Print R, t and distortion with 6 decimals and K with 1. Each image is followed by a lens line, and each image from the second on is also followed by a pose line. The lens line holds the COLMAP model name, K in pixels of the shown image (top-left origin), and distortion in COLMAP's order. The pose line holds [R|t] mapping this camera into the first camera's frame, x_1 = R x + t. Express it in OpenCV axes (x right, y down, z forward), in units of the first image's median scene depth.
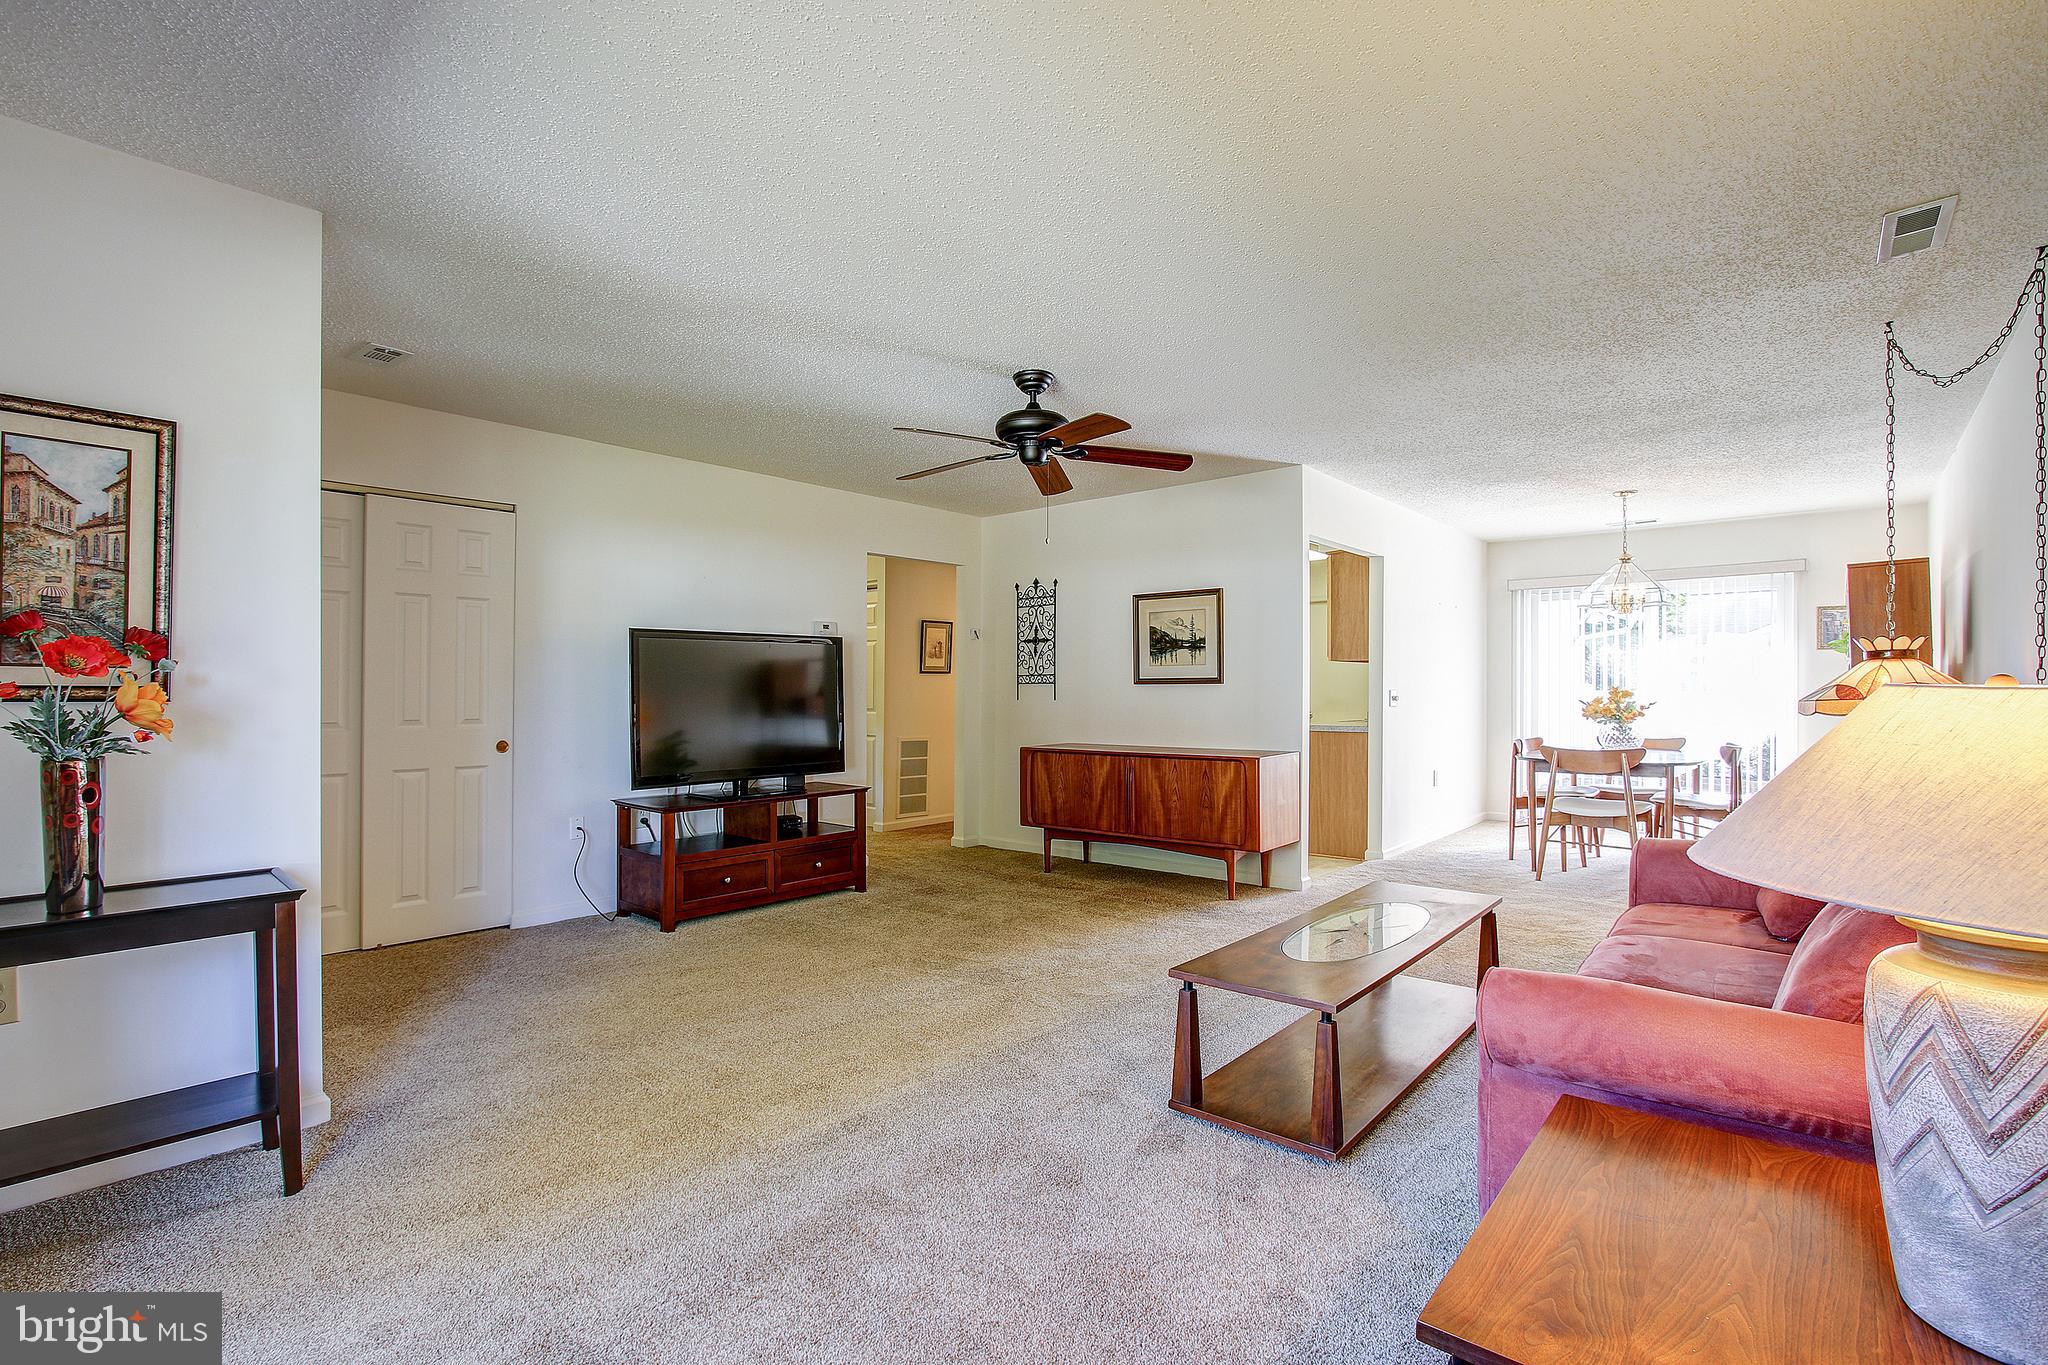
lens RADIAL K [[921.5, 0, 1024.0], [0, 921.5, 682.5], [0, 0, 1]] dist [0.000413, -0.000069]
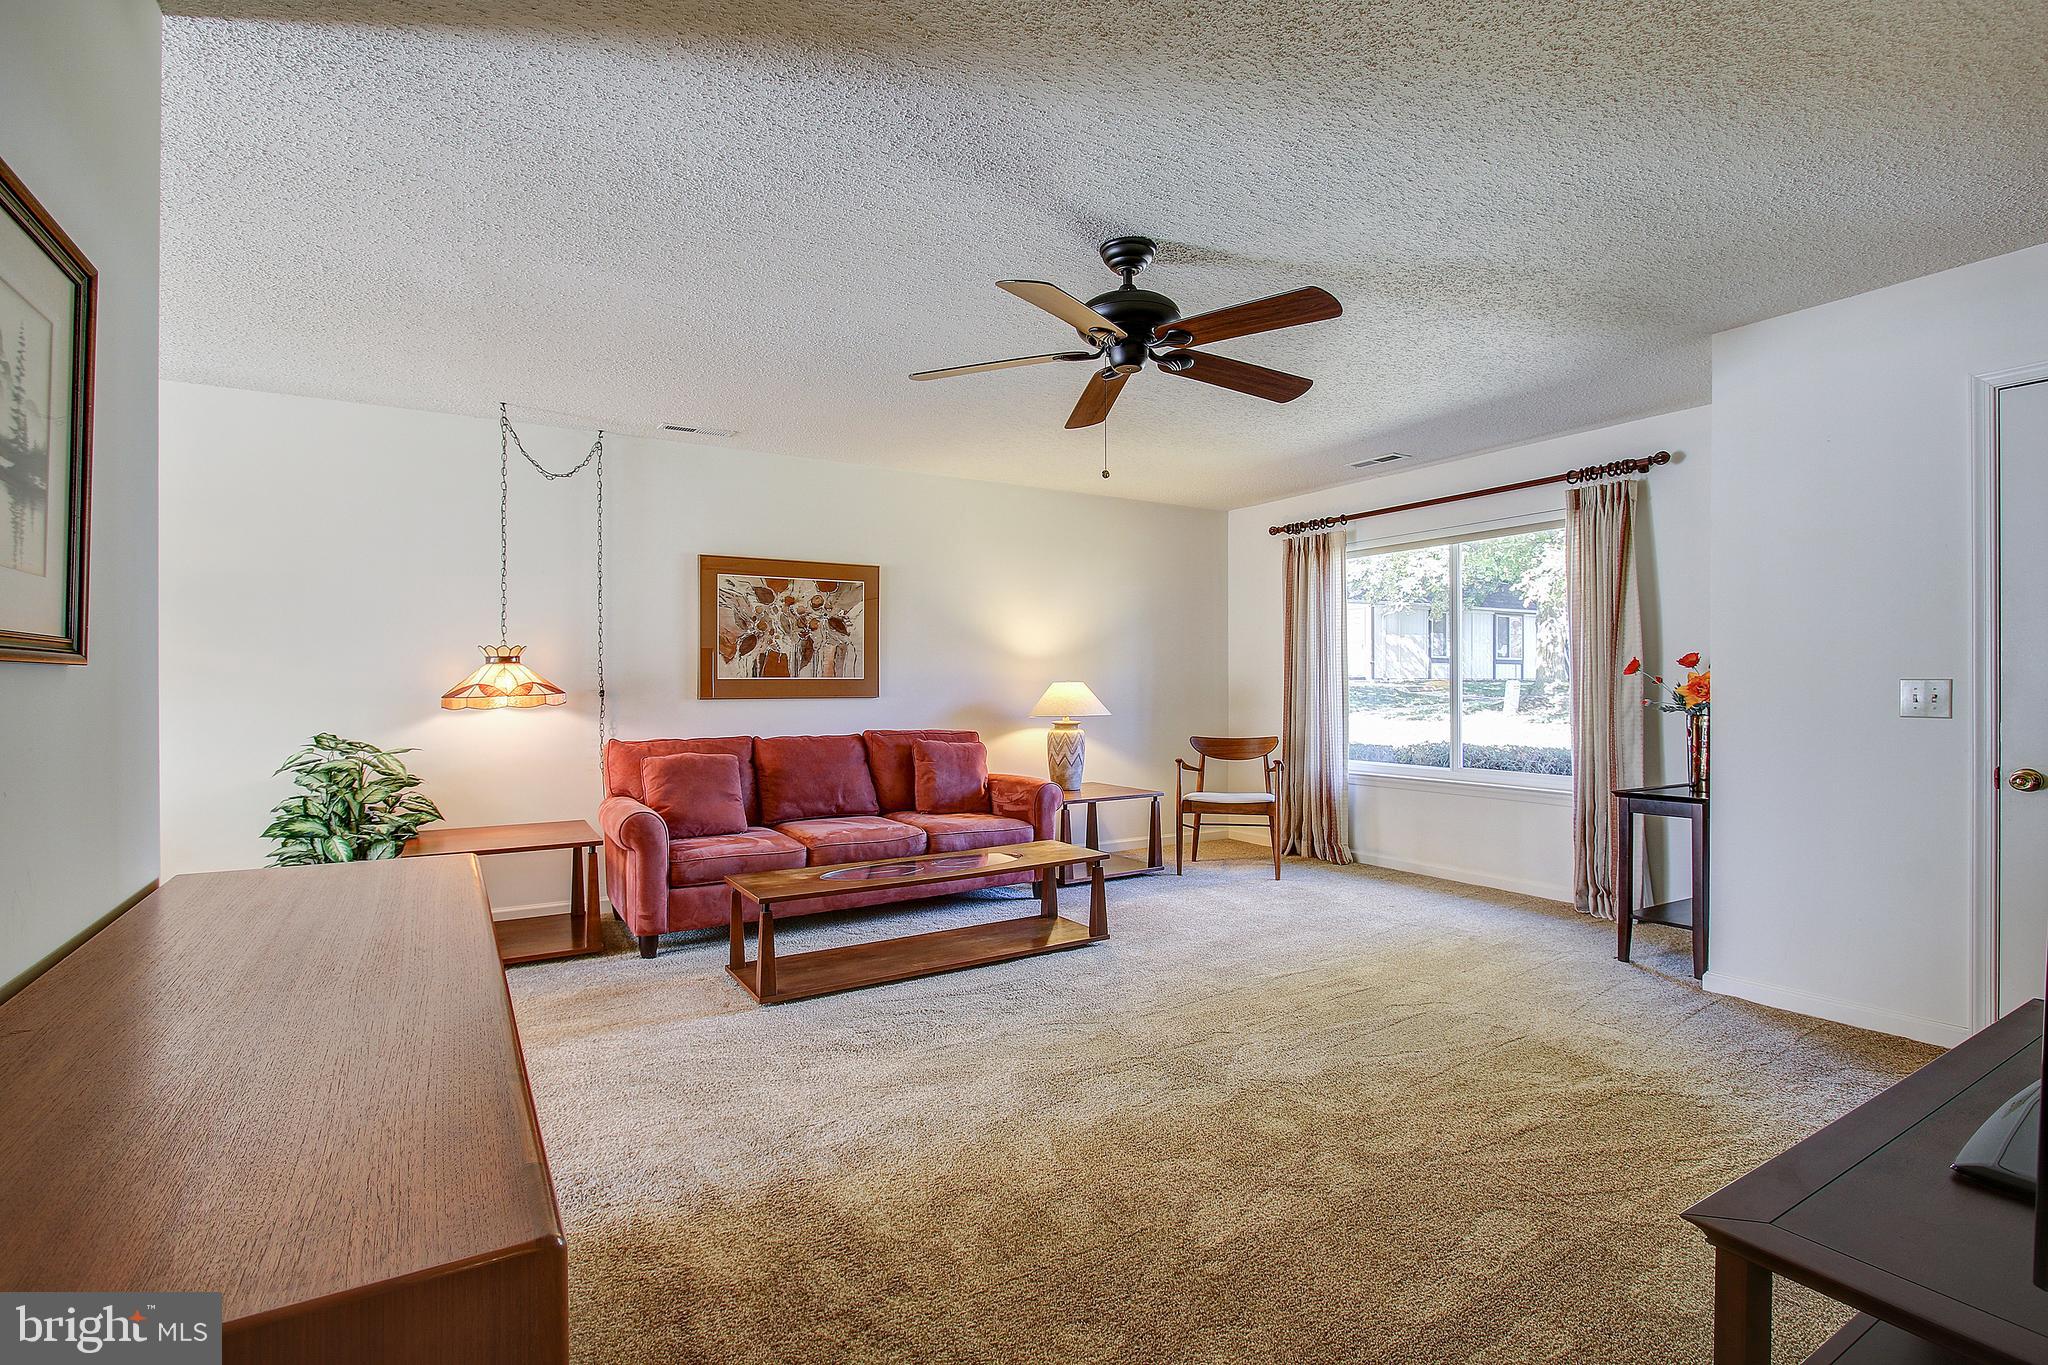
lens RADIAL K [[945.9, 0, 1021.4], [0, 945.9, 691.1], [0, 0, 1]] dist [-0.022278, 0.000181]
pose [[-0.956171, 0.005300, 0.292762, -0.093882], [0.005214, 0.999986, -0.001074, 0.010669], [-0.292764, 0.000500, -0.956185, 1.232955]]
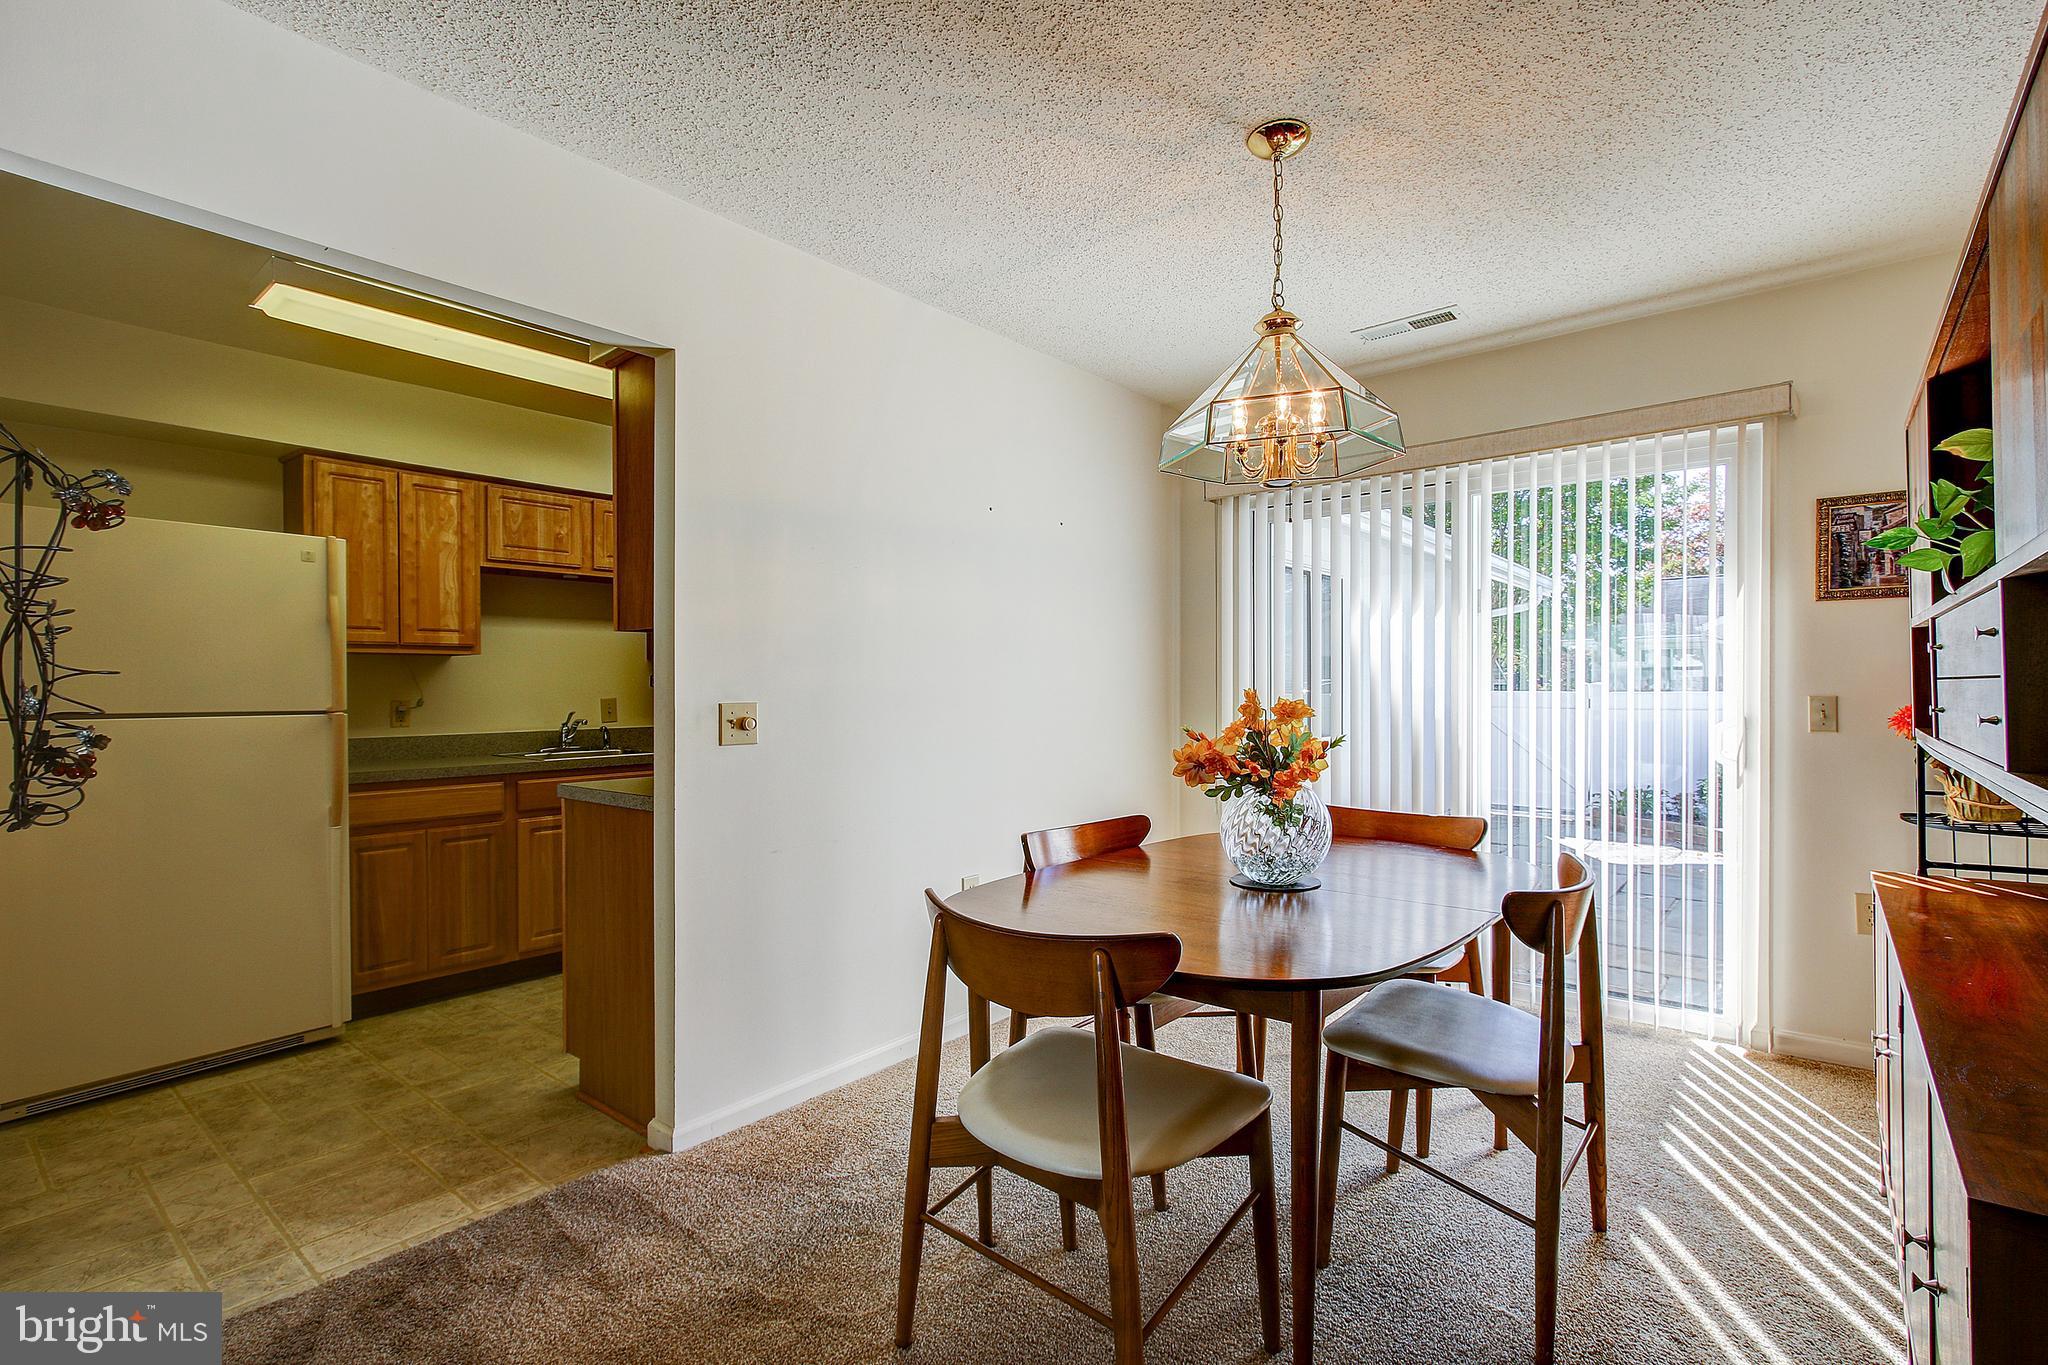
lens RADIAL K [[921.5, 0, 1024.0], [0, 921.5, 682.5], [0, 0, 1]] dist [0.000413, -0.000069]
pose [[0.999834, 0.002137, 0.018103, 0.607500], [-0.002171, 0.999996, 0.001844, 0.001190], [-0.018099, -0.001883, 0.999834, 0.724545]]
